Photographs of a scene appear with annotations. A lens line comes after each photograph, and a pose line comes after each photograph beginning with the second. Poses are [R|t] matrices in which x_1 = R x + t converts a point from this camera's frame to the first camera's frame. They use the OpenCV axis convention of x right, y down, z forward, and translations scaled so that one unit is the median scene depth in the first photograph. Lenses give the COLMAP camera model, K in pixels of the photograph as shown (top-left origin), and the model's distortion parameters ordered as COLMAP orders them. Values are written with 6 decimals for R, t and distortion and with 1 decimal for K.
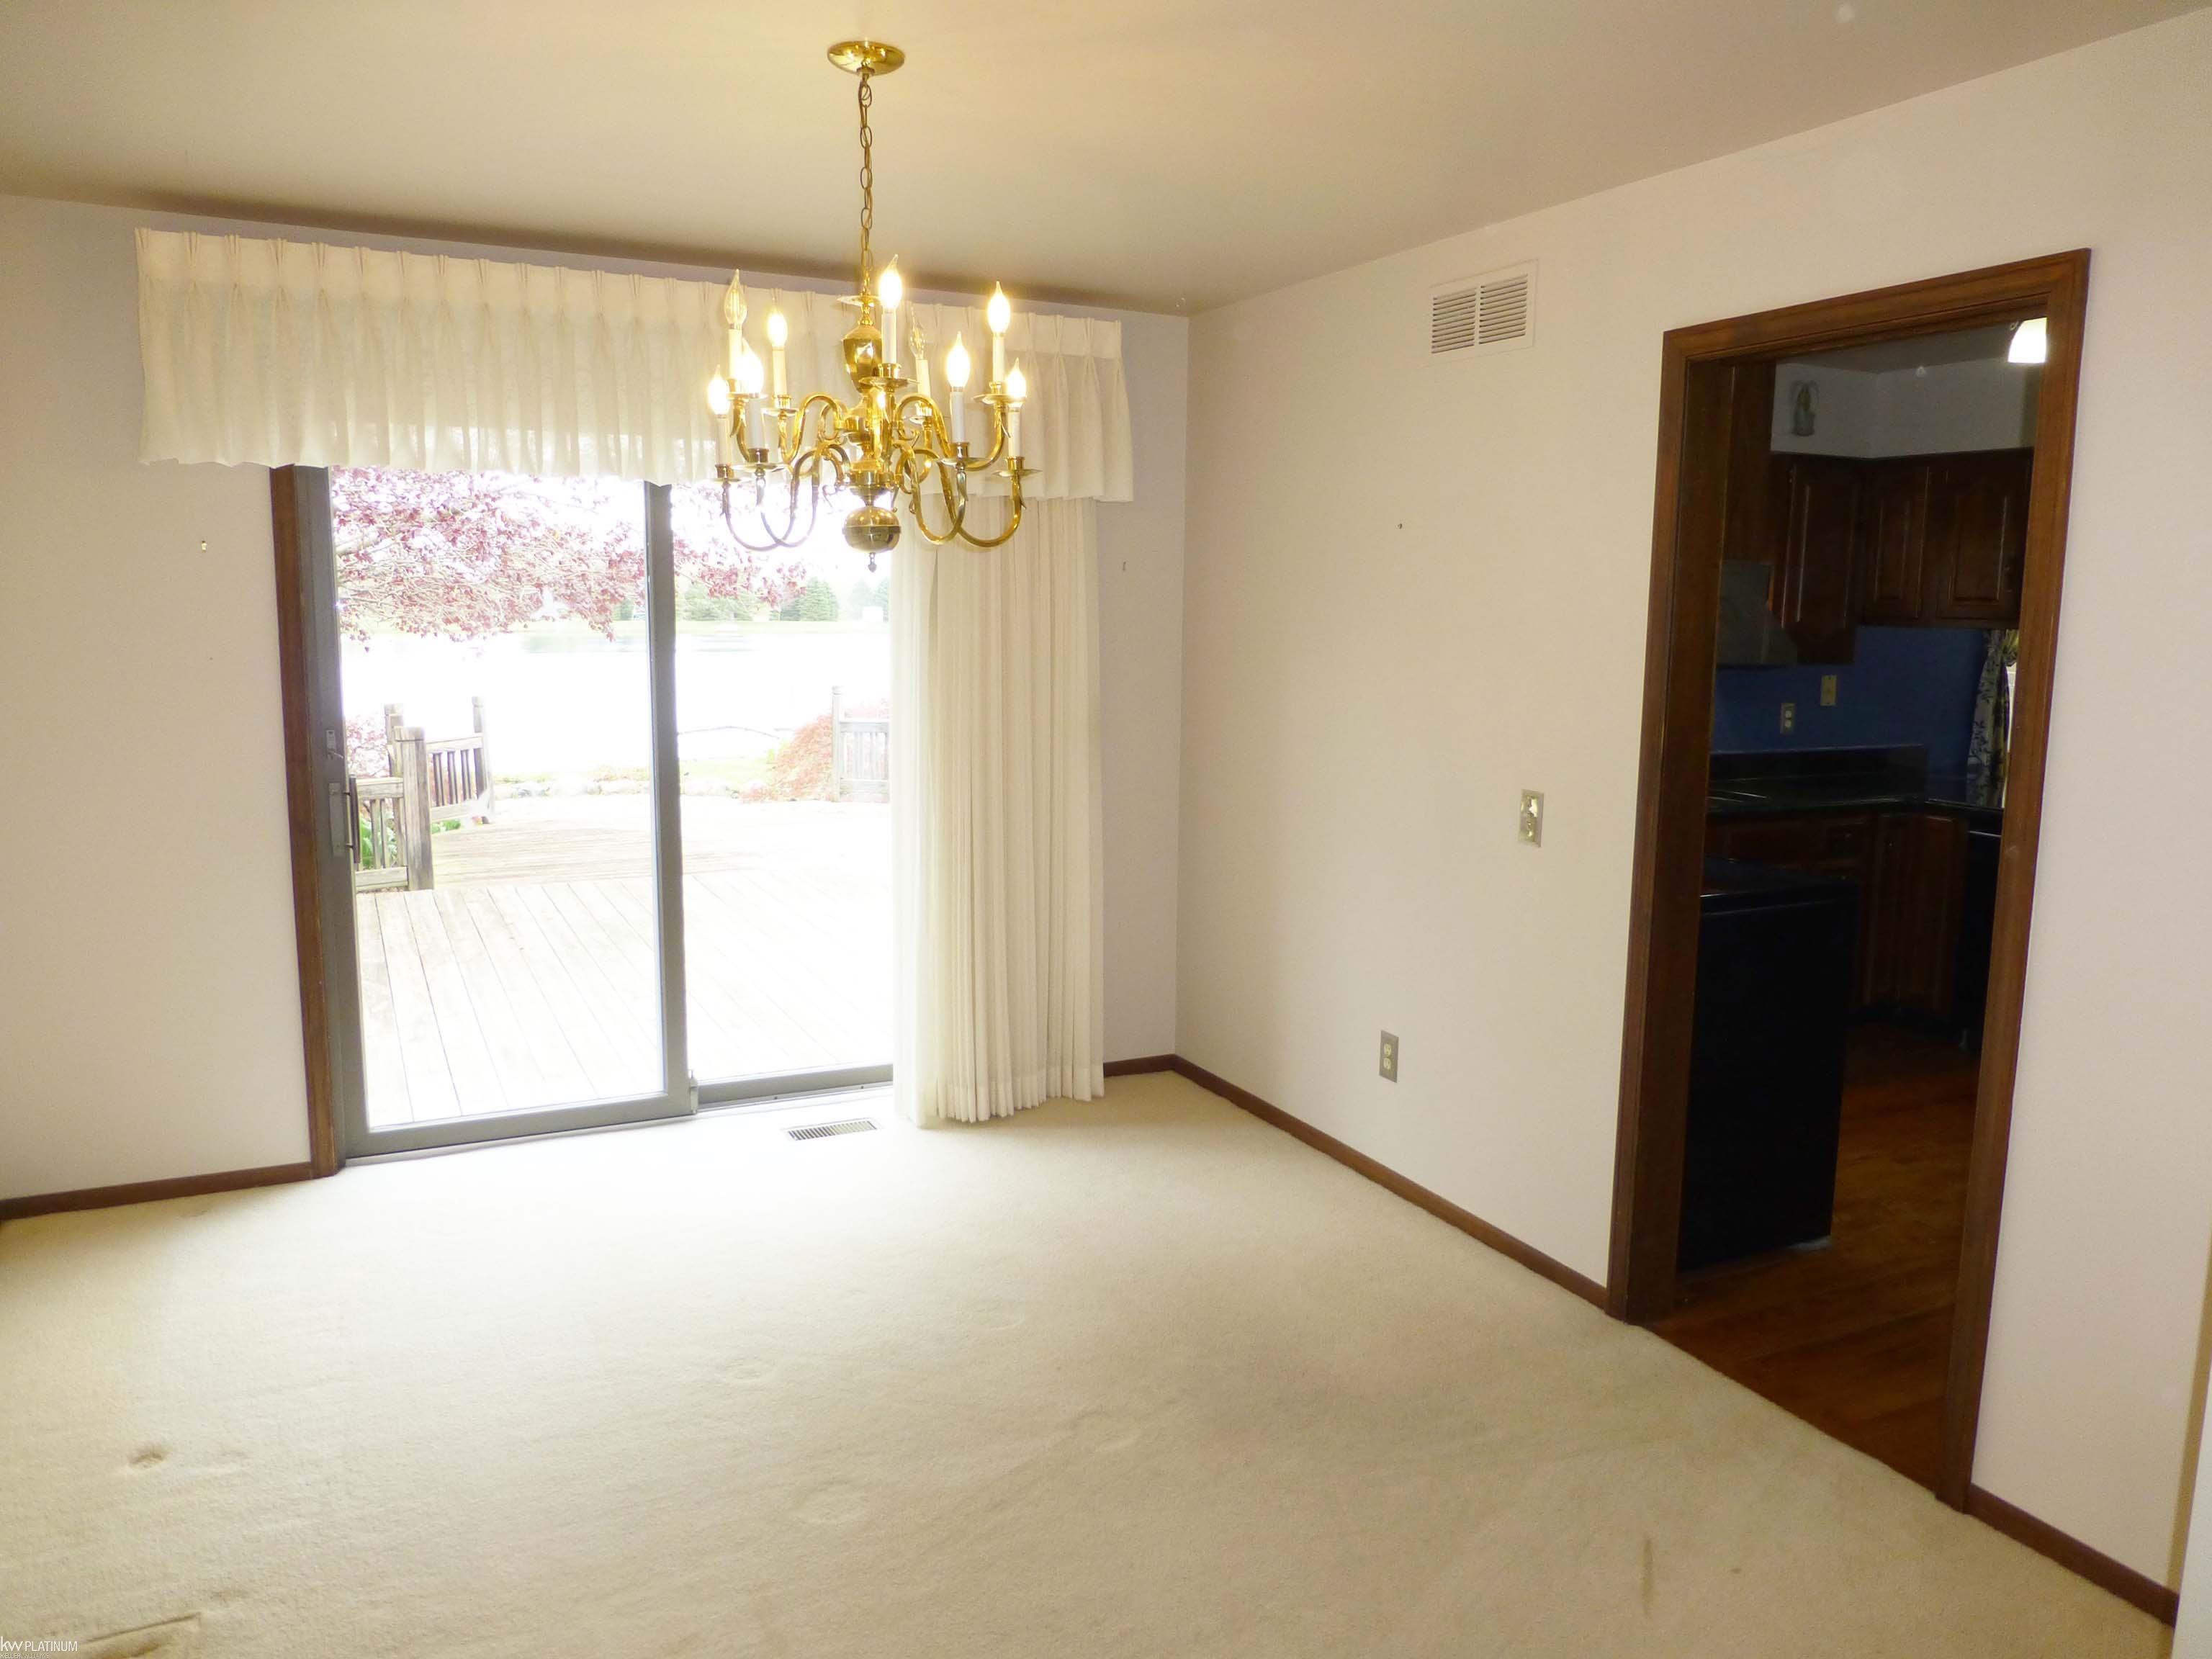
lens RADIAL K [[1598.5, 0, 1094.2], [0, 1598.5, 847.8], [0, 0, 1]] dist [-0.029039, 0.005429]
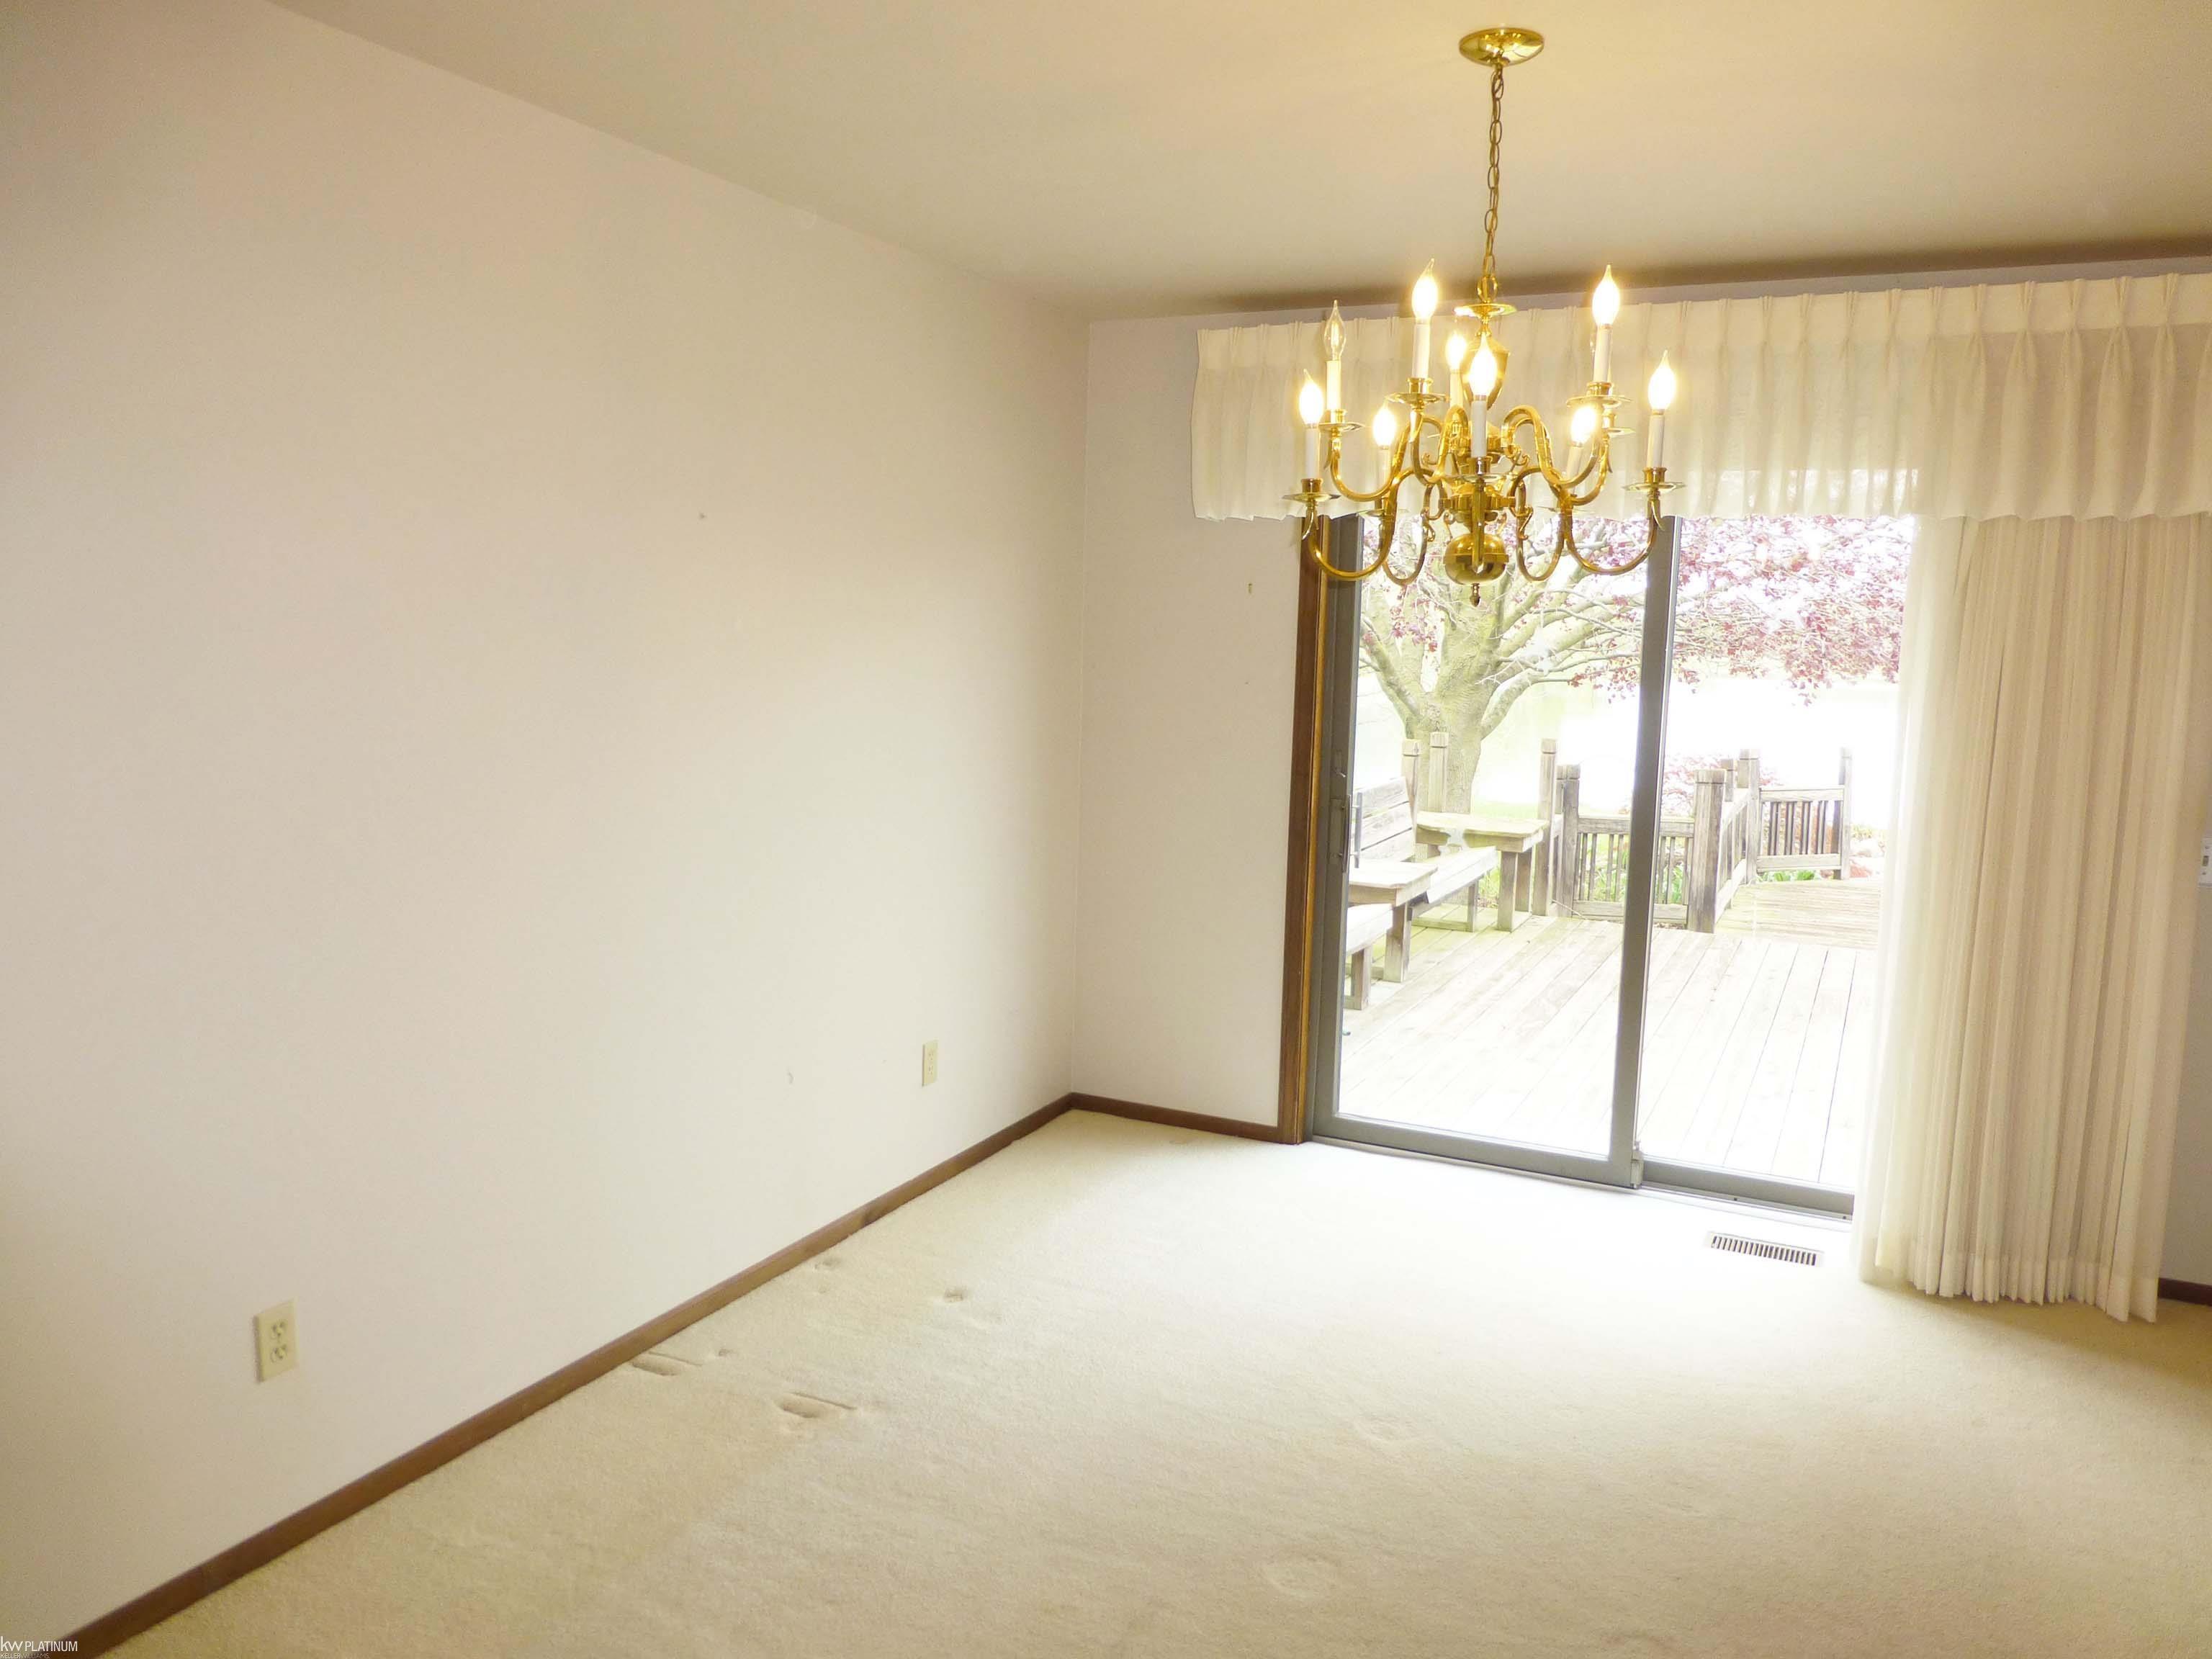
lens RADIAL K [[1598.5, 0, 1096.5], [0, 1598.5, 815.9], [0, 0, 1]] dist [-0.029039, 0.005429]
pose [[0.608793, 0.099465, -0.787069, 0.270974], [-0.138840, 0.990156, 0.017738, -0.022057], [0.781085, 0.098478, 0.616610, 0.158030]]
